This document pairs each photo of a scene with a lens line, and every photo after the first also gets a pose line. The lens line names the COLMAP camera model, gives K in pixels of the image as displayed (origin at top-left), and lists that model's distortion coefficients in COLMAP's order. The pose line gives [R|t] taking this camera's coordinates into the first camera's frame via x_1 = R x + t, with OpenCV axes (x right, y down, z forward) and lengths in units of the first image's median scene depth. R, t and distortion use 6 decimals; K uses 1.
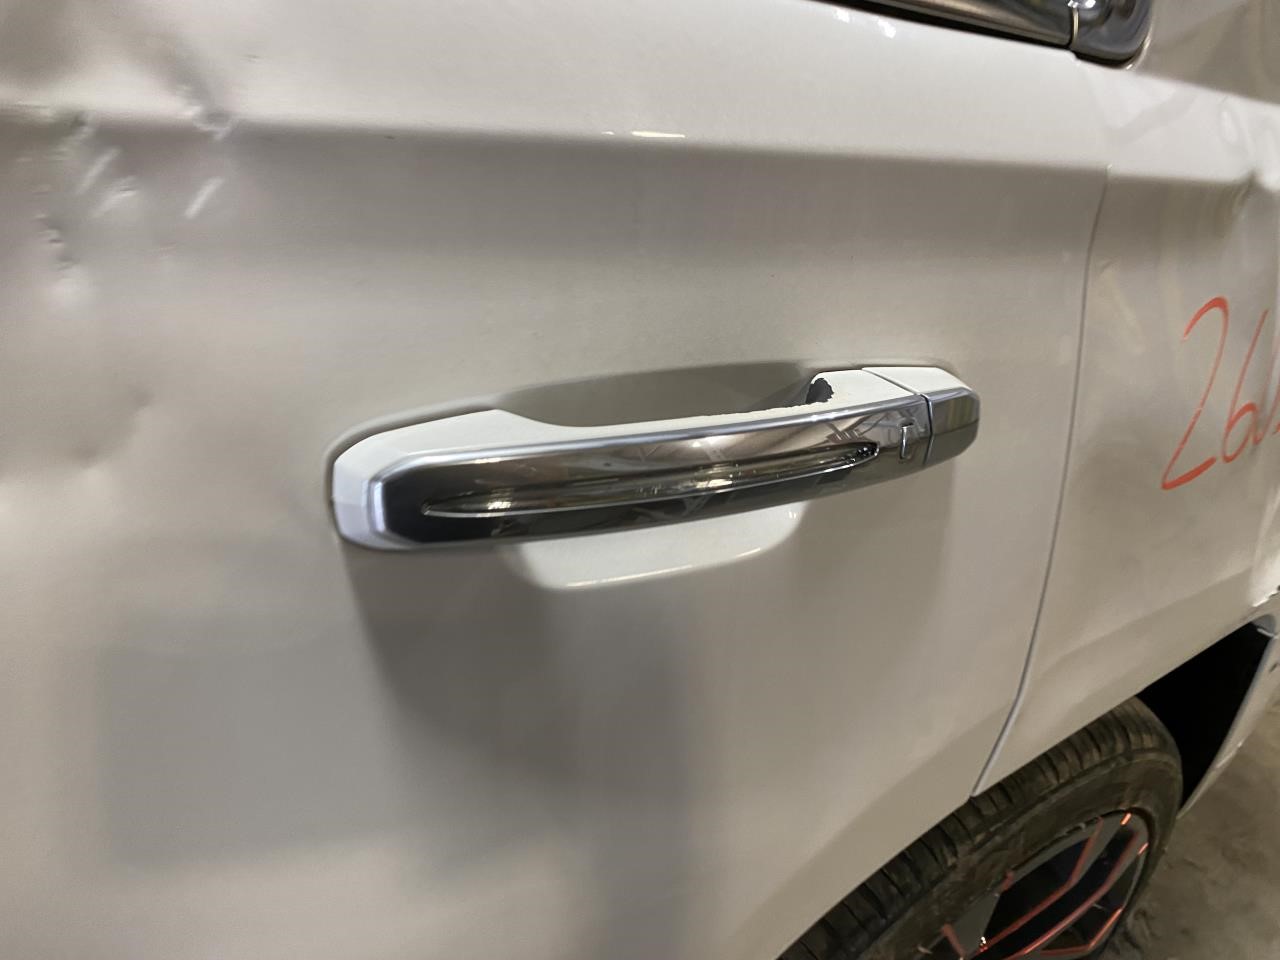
lens RADIAL K [[875.0, 0, 640.0], [0, 875.0, 480.0], [0, 0, 1]] dist [-0.009883, -0.003554]
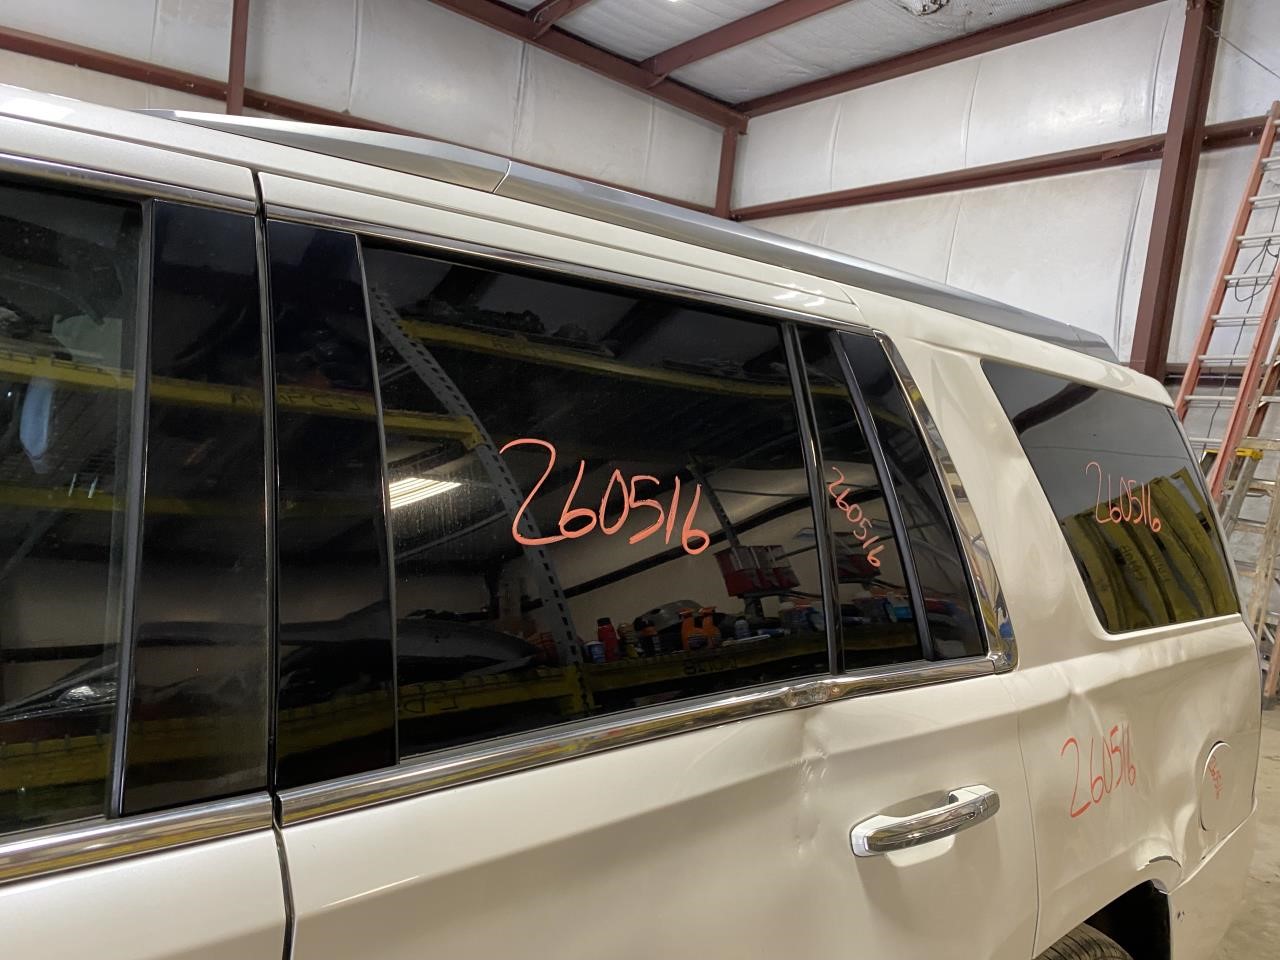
lens RADIAL K [[1019.0, 0, 640.0], [0, 1019.0, 480.0], [0, 0, 1]] dist [0.055545, -0.078844]
pose [[0.989804, -0.088890, 0.111292, -1.271706], [0.123892, 0.922797, -0.364823, 0.058995], [-0.070271, 0.374891, 0.924402, -2.926413]]
